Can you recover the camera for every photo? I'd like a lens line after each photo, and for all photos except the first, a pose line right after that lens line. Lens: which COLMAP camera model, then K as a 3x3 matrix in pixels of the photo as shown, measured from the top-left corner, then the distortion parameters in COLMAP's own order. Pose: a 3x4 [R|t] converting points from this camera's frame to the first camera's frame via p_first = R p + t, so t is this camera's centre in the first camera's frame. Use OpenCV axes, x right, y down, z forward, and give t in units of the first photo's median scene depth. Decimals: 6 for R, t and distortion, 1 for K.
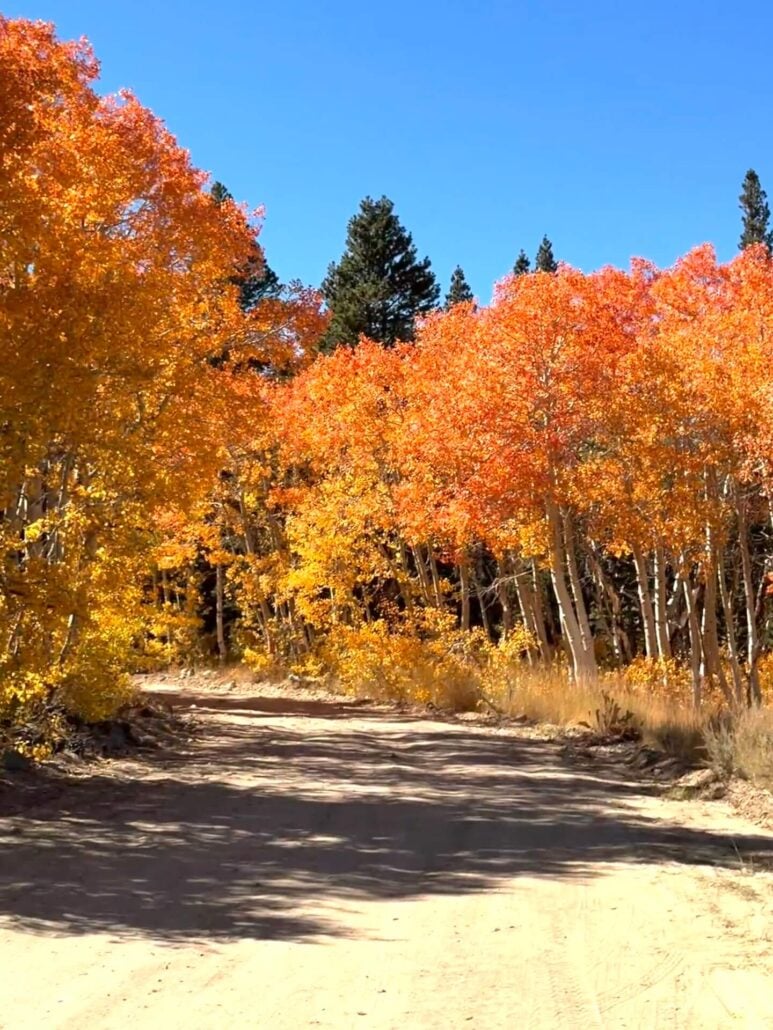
lens RADIAL K [[1675.1, 0, 386.5], [0, 1675.1, 515.0], [0, 0, 1]] dist [0.129268, 0.067621]
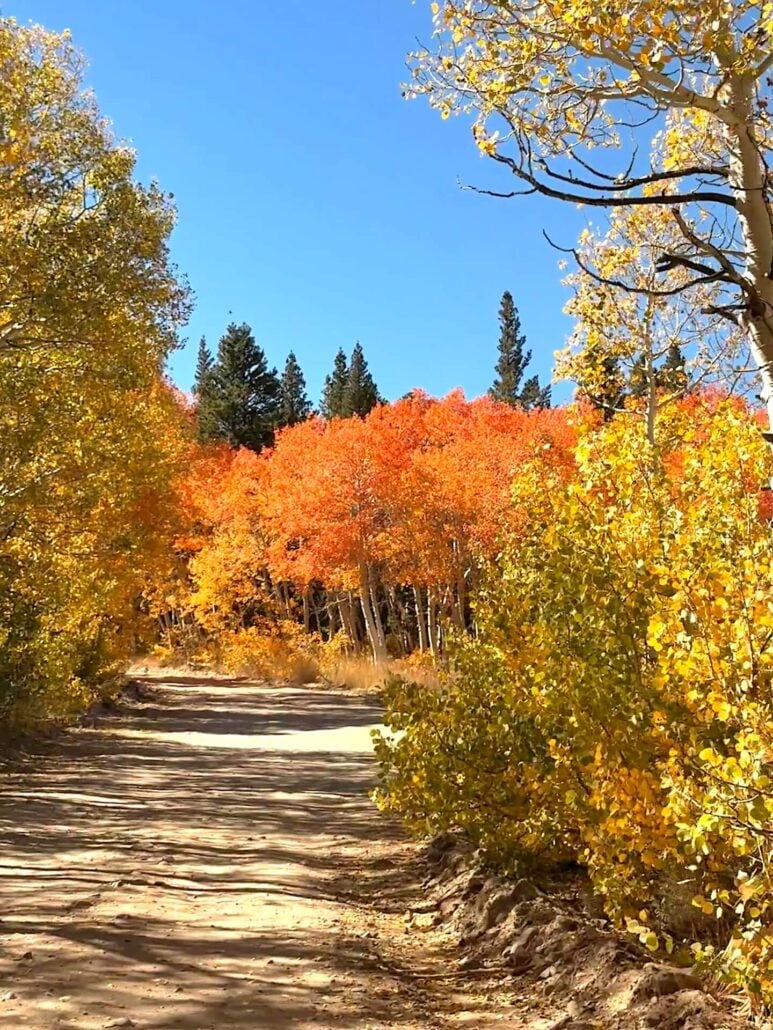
lens RADIAL K [[1675.1, 0, 386.5], [0, 1675.1, 515.0], [0, 0, 1]] dist [0.129268, 0.067621]
pose [[0.993521, 0.007871, 0.113379, -0.055536], [-0.008587, 0.999946, 0.005833, -0.050229], [-0.113327, -0.006769, 0.993535, -0.554450]]
